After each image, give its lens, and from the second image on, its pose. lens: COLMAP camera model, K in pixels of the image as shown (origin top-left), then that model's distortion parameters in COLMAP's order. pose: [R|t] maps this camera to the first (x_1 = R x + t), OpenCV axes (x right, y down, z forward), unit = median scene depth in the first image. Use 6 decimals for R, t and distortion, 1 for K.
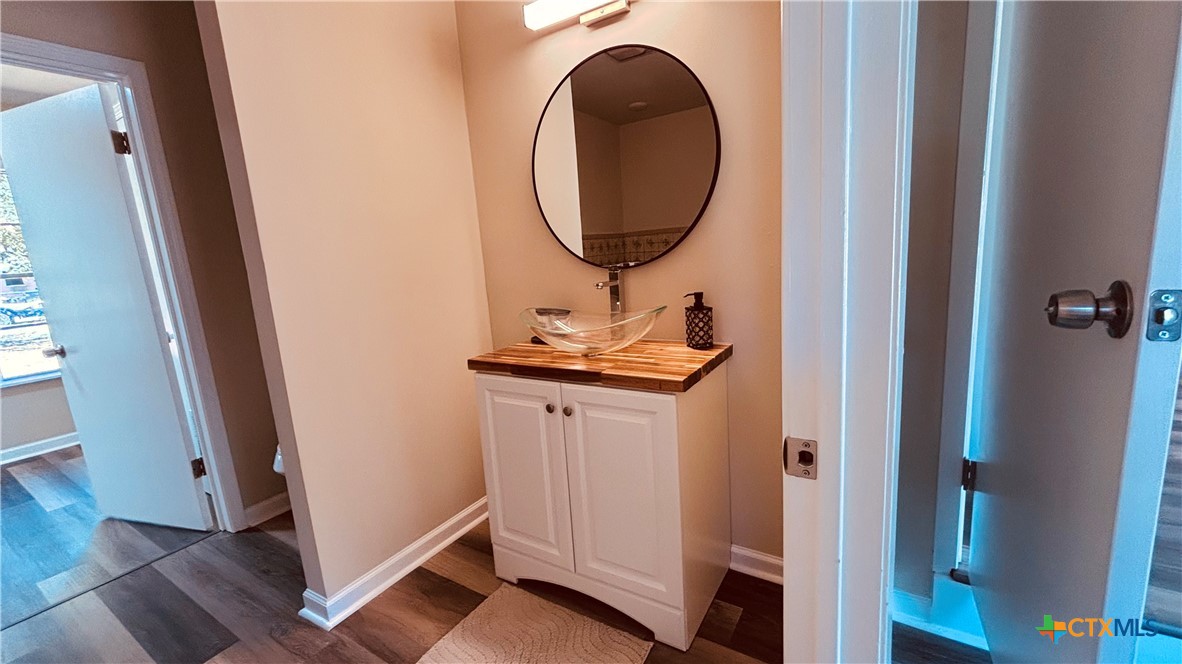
lens RADIAL K [[490.9, 0, 583.7], [0, 490.9, 323.7], [0, 0, 1]] dist [-0.000998, 0.000372]
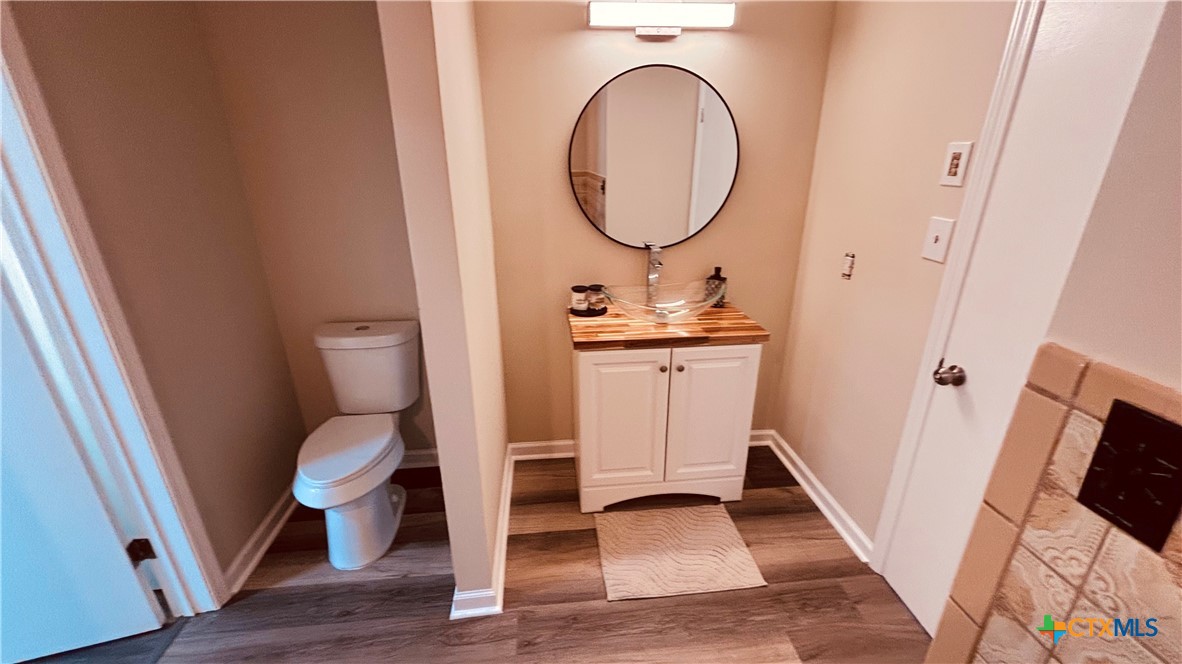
lens RADIAL K [[490.9, 0, 566.8], [0, 490.9, 332.8], [0, 0, 1]] dist [-0.000998, 0.000372]
pose [[0.789814, -0.162860, 0.591330, -0.959541], [0.060951, 0.980172, 0.188543, -0.170028], [-0.610311, -0.112872, 0.784079, 0.144041]]
